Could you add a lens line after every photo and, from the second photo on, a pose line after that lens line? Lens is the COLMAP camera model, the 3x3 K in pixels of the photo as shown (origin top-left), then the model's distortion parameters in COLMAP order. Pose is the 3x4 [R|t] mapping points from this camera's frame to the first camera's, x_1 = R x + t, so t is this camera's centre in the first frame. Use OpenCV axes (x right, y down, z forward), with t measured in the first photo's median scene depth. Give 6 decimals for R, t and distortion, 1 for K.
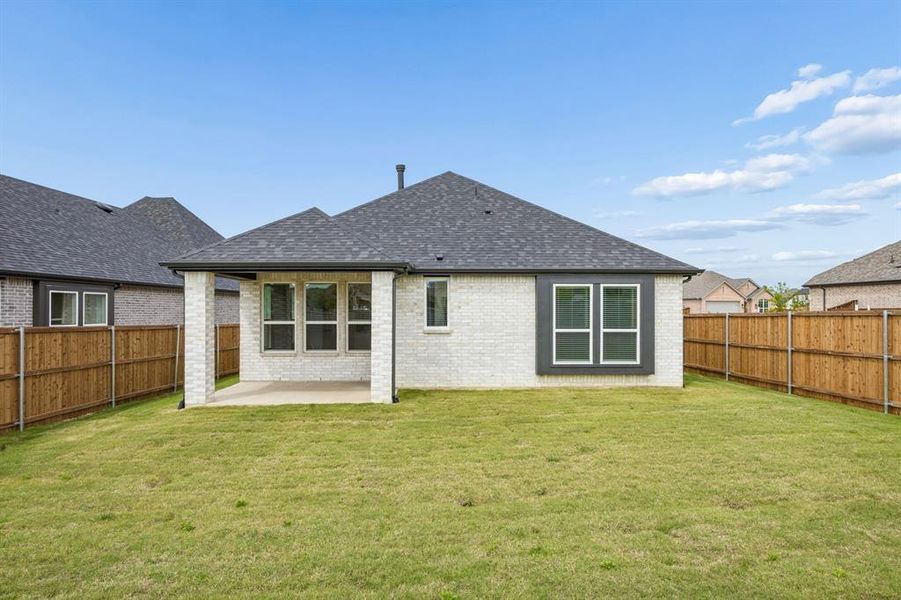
lens RADIAL K [[491.5, 0, 452.7], [0, 491.5, 307.5], [0, 0, 1]] dist [0.000962, -0.000903]
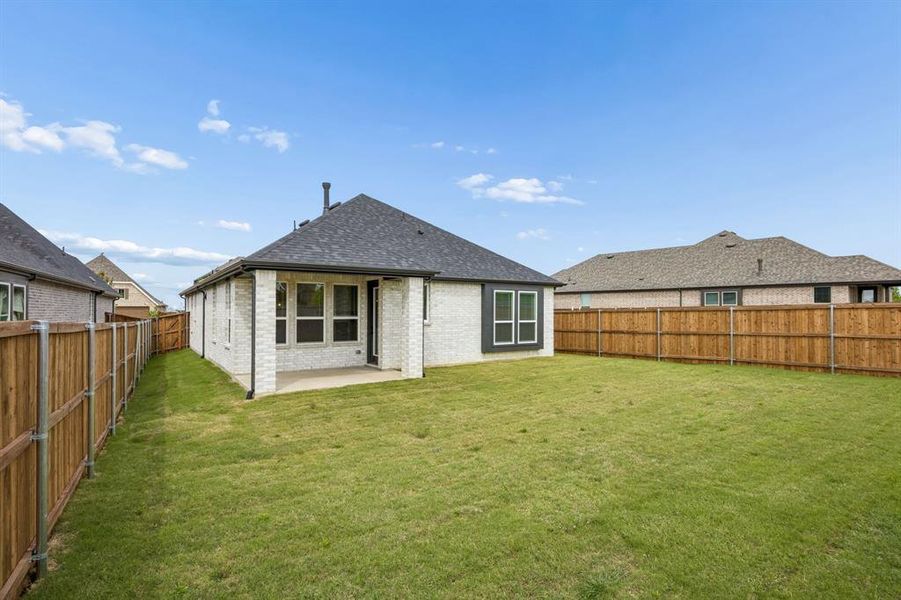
lens RADIAL K [[424.9, 0, 448.5], [0, 424.9, 304.4], [0, 0, 1]] dist [0.000401, 0.000330]
pose [[0.849860, 0.009886, 0.526915, -0.571999], [-0.005204, 0.999933, -0.010368, 0.008514], [-0.526983, 0.006070, 0.849854, -0.002617]]
